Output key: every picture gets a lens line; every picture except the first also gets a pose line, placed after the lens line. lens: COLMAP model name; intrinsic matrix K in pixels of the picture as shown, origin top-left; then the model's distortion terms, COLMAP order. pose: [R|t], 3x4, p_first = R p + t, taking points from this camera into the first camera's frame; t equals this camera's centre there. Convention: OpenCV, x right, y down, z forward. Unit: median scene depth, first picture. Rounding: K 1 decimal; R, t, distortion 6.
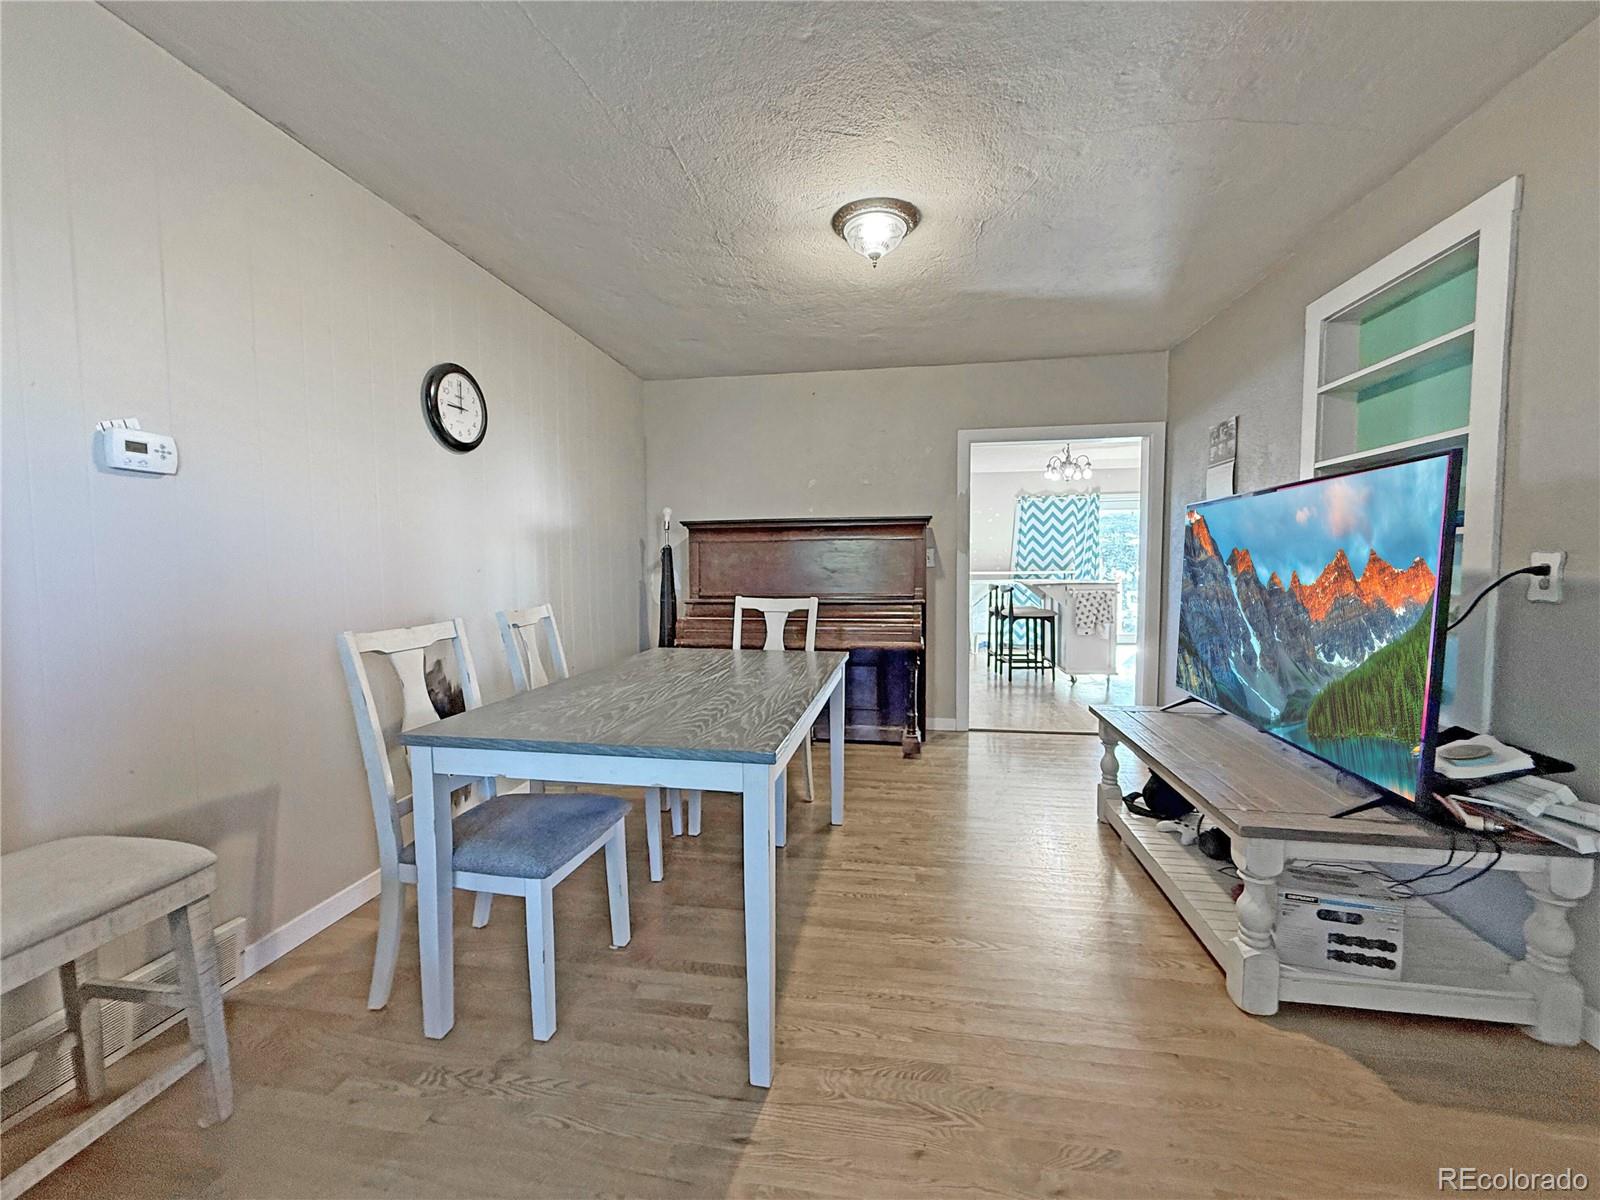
lens RADIAL K [[636.3, 0, 797.8], [0, 636.3, 610.1], [0, 0, 1]] dist [0.002489, 0.000059]
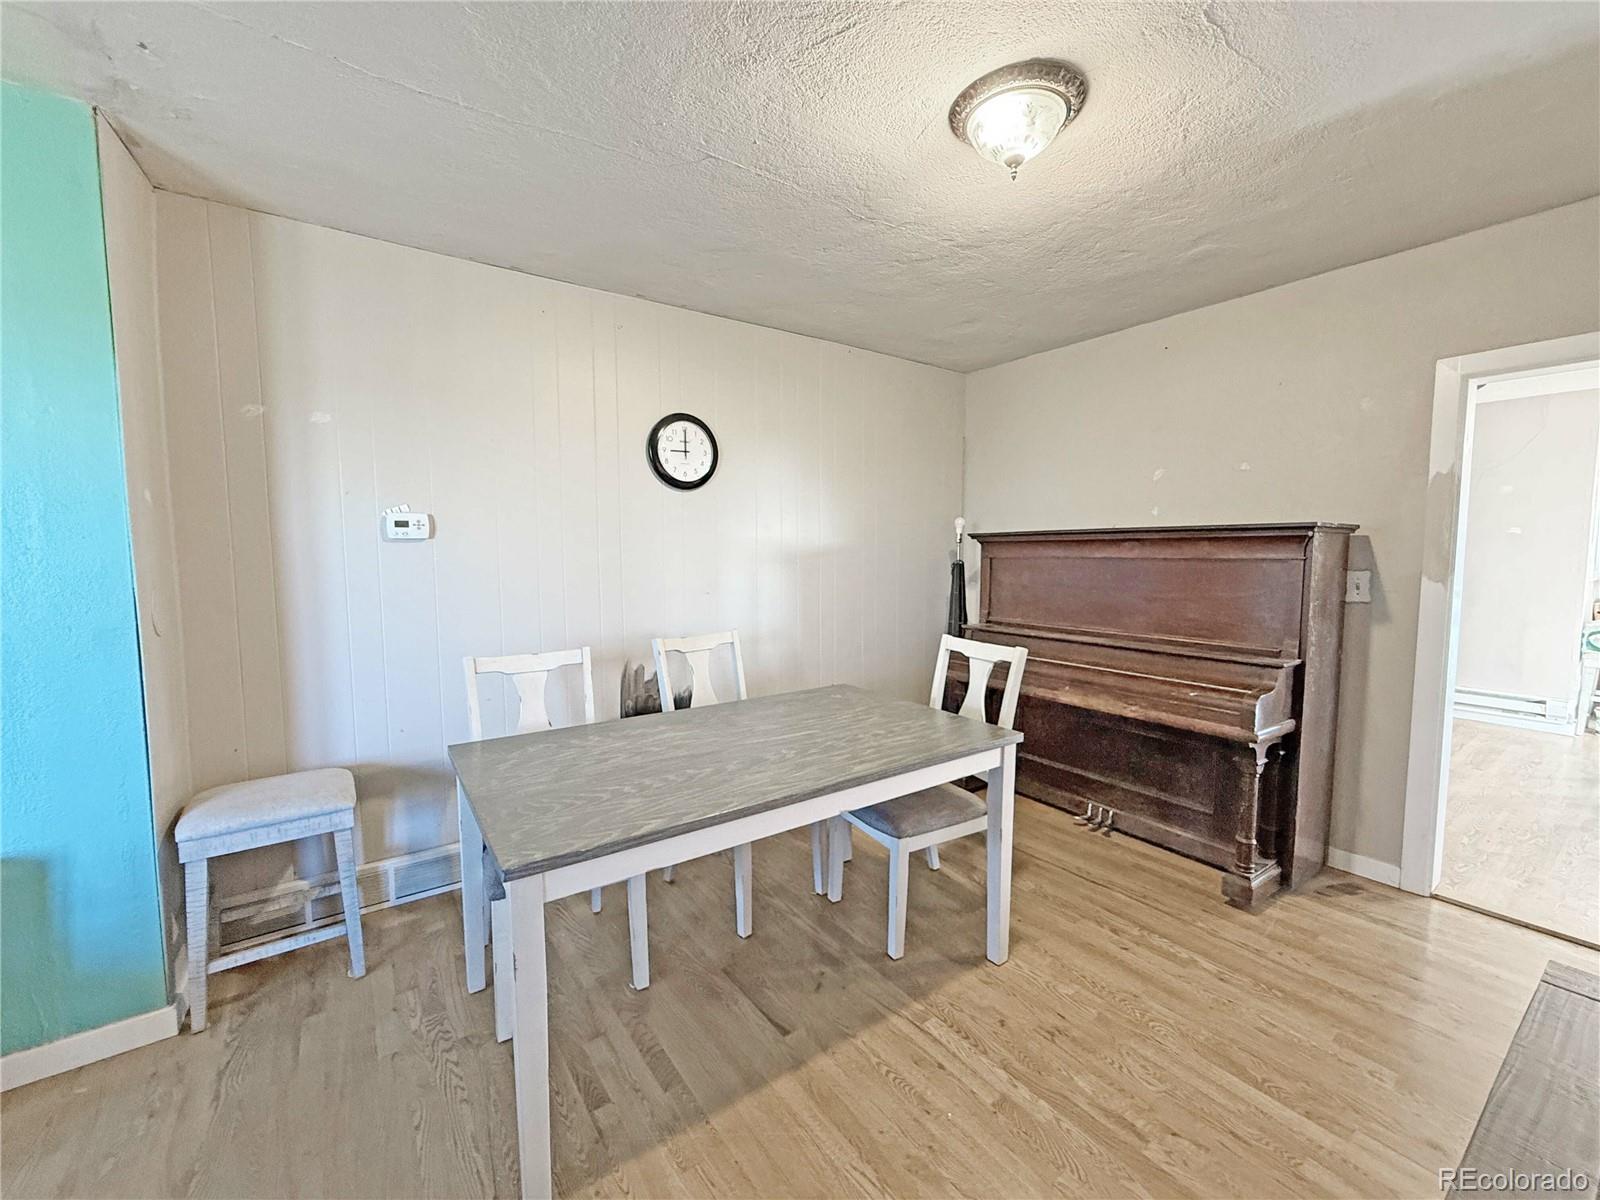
lens RADIAL K [[636.3, 0, 794.5], [0, 636.3, 610.5], [0, 0, 1]] dist [0.002489, 0.000059]
pose [[0.703219, 0.070400, -0.707480, 0.352023], [-0.053106, 0.997507, 0.046474, -0.081176], [0.708988, 0.004890, 0.705204, 0.282371]]
